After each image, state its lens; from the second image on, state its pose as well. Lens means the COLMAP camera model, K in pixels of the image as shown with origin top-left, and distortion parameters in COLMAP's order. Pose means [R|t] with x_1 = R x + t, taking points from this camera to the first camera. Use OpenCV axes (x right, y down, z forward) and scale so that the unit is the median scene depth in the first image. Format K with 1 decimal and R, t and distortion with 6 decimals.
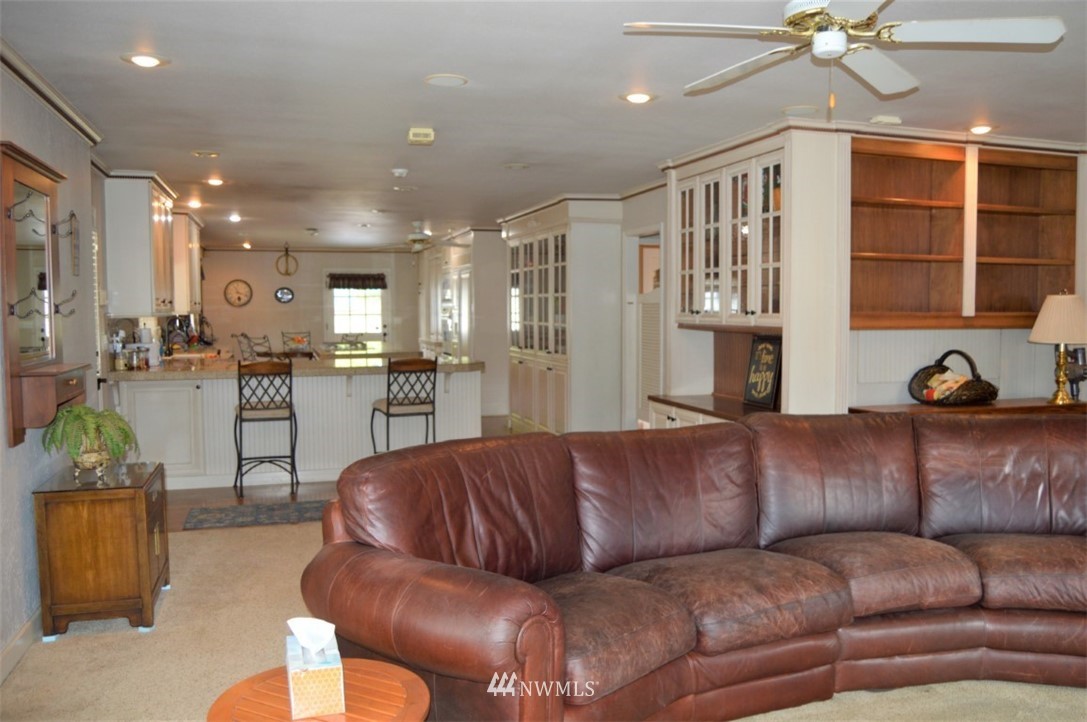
lens RADIAL K [[876.8, 0, 550.3], [0, 876.8, 363.0], [0, 0, 1]] dist [-0.086401, 0.034175]
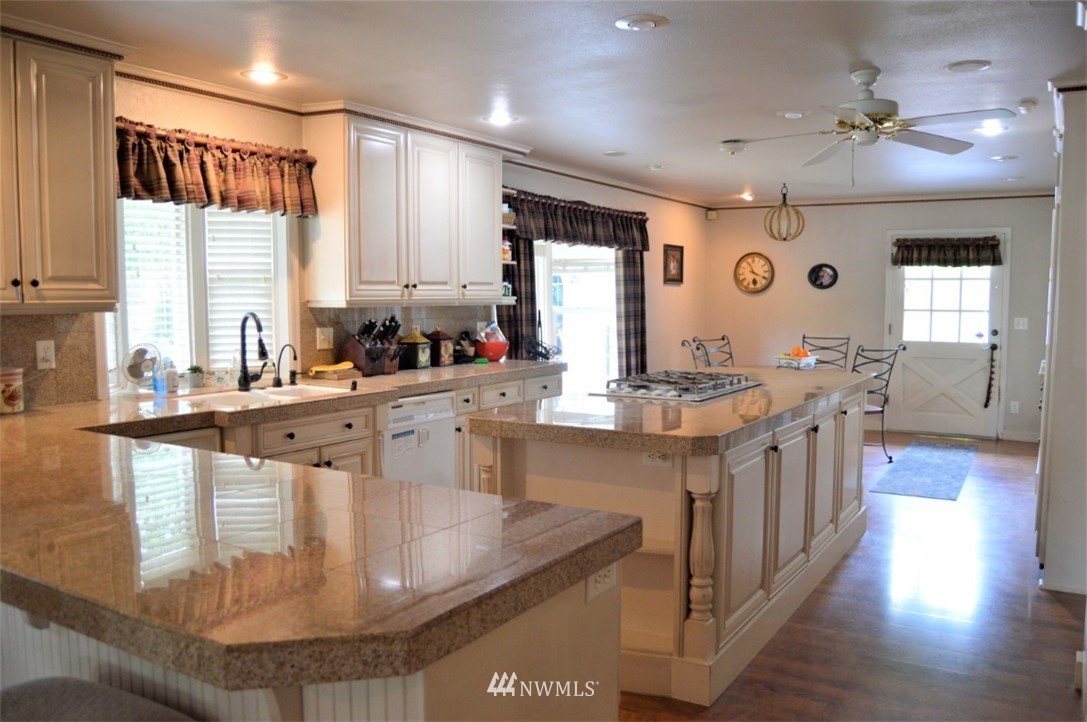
lens RADIAL K [[876.8, 0, 551.4], [0, 876.8, 370.0], [0, 0, 1]] dist [-0.086401, 0.034175]
pose [[0.666360, 0.068393, -0.742487, 0.041083], [-0.052451, 0.997617, 0.044821, -0.038107], [0.743783, 0.009077, 0.668359, 0.581614]]
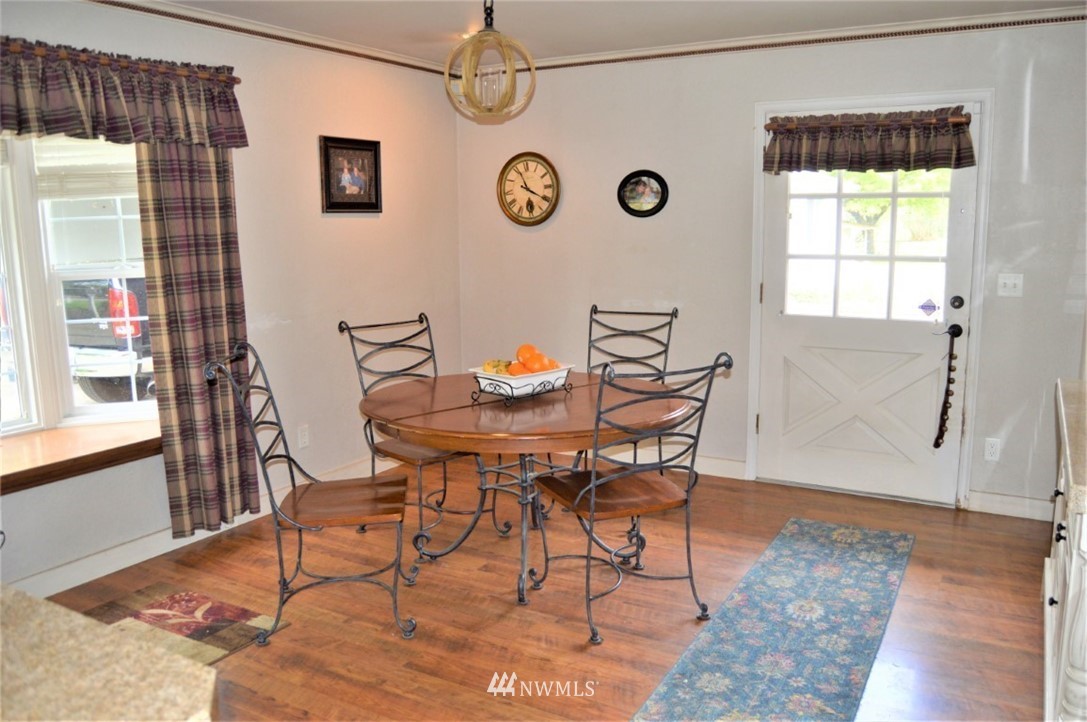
lens RADIAL K [[876.8, 0, 545.7], [0, 876.8, 367.5], [0, 0, 1]] dist [-0.086401, 0.034175]
pose [[0.679300, 0.118778, -0.724185, -0.104641], [-0.040974, 0.991414, 0.124173, -0.068492], [0.732716, -0.054678, 0.678334, 0.977415]]
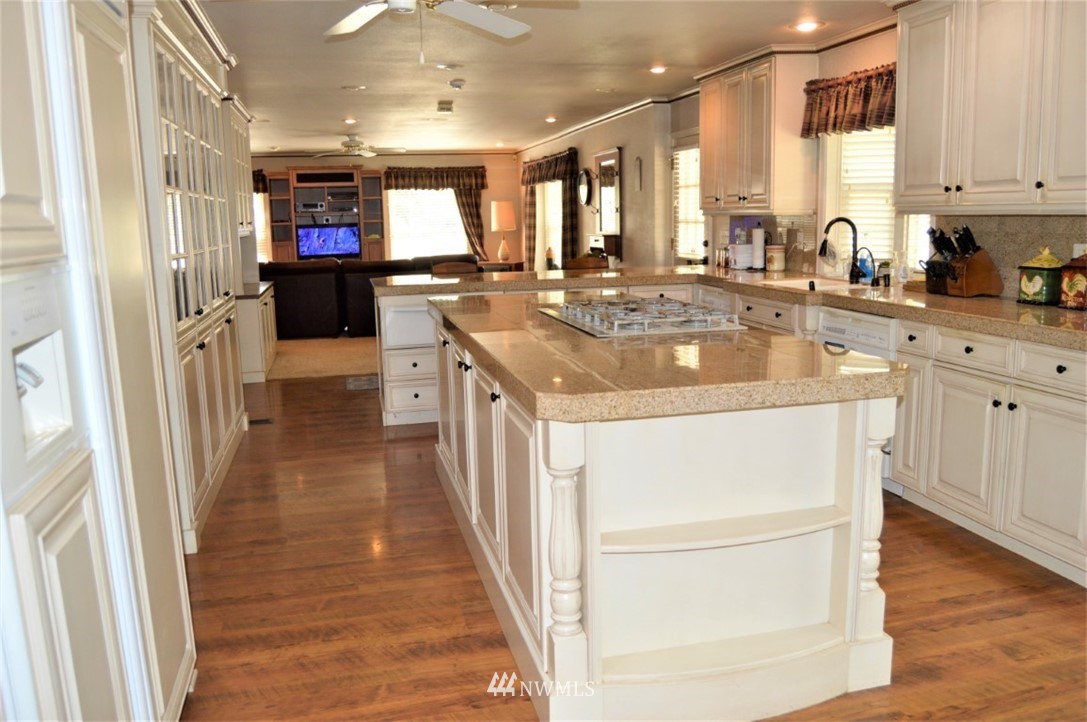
lens RADIAL K [[876.8, 0, 553.6], [0, 876.8, 377.6], [0, 0, 1]] dist [-0.086401, 0.034175]
pose [[-0.997902, 0.023443, 0.060354, -0.207027], [0.037807, 0.967710, 0.249215, -0.077334], [-0.052563, 0.250974, -0.966566, 1.212339]]
